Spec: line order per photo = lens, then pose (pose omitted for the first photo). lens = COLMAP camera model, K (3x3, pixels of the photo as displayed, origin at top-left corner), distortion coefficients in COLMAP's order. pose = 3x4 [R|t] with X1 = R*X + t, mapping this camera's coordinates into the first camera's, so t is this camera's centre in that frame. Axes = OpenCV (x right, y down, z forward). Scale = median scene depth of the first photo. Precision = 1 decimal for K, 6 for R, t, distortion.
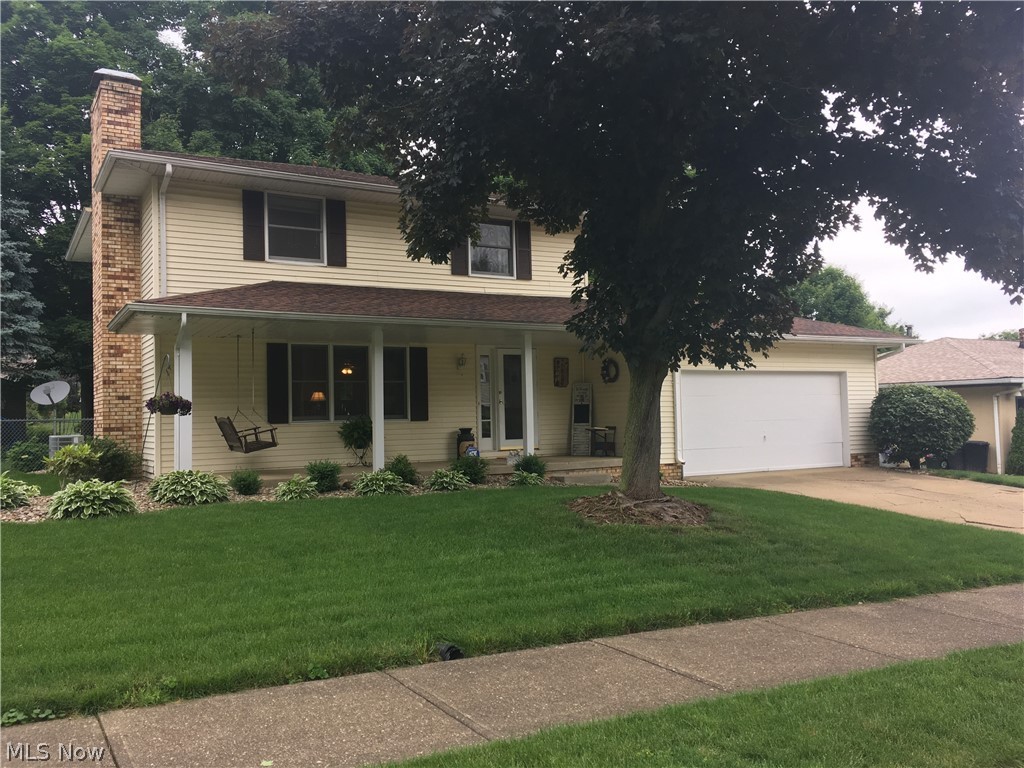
lens RADIAL K [[872.6, 0, 508.6], [0, 872.6, 385.5], [0, 0, 1]] dist [0.043147, -0.013593]
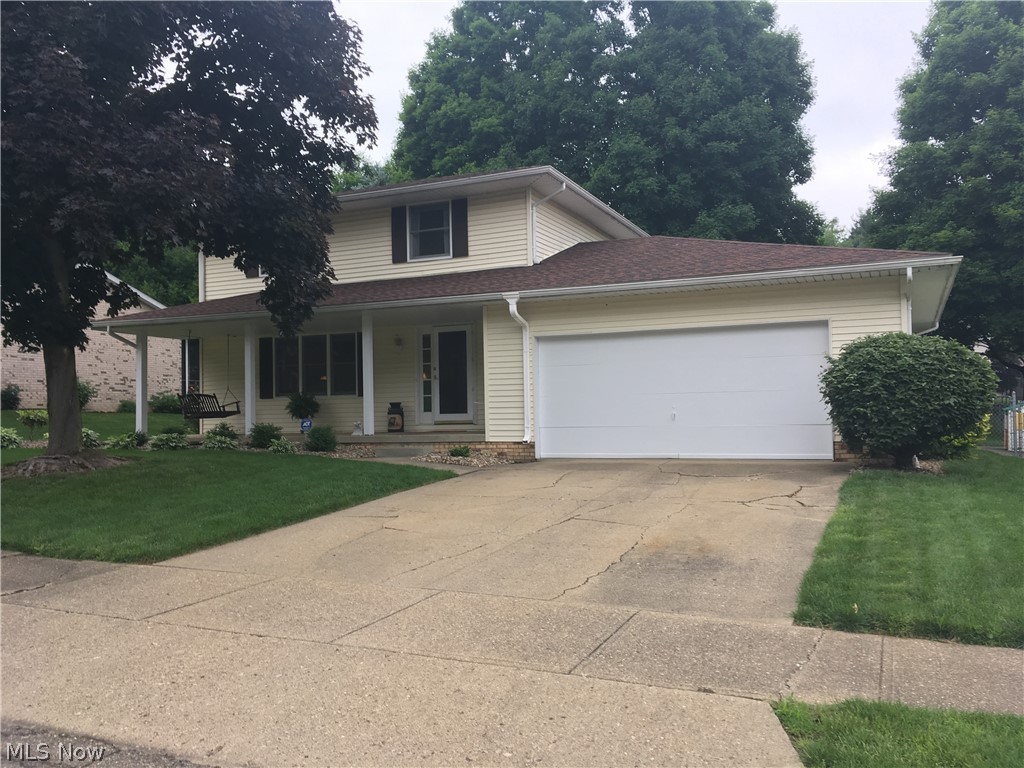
lens RADIAL K [[872.6, 0, 510.8], [0, 872.6, 383.3], [0, 0, 1]] dist [0.043147, -0.013593]
pose [[0.583209, -0.008865, -0.812274, 0.800827], [0.047674, 0.998590, 0.023331, 0.005060], [0.810922, -0.052331, 0.582809, 0.405618]]
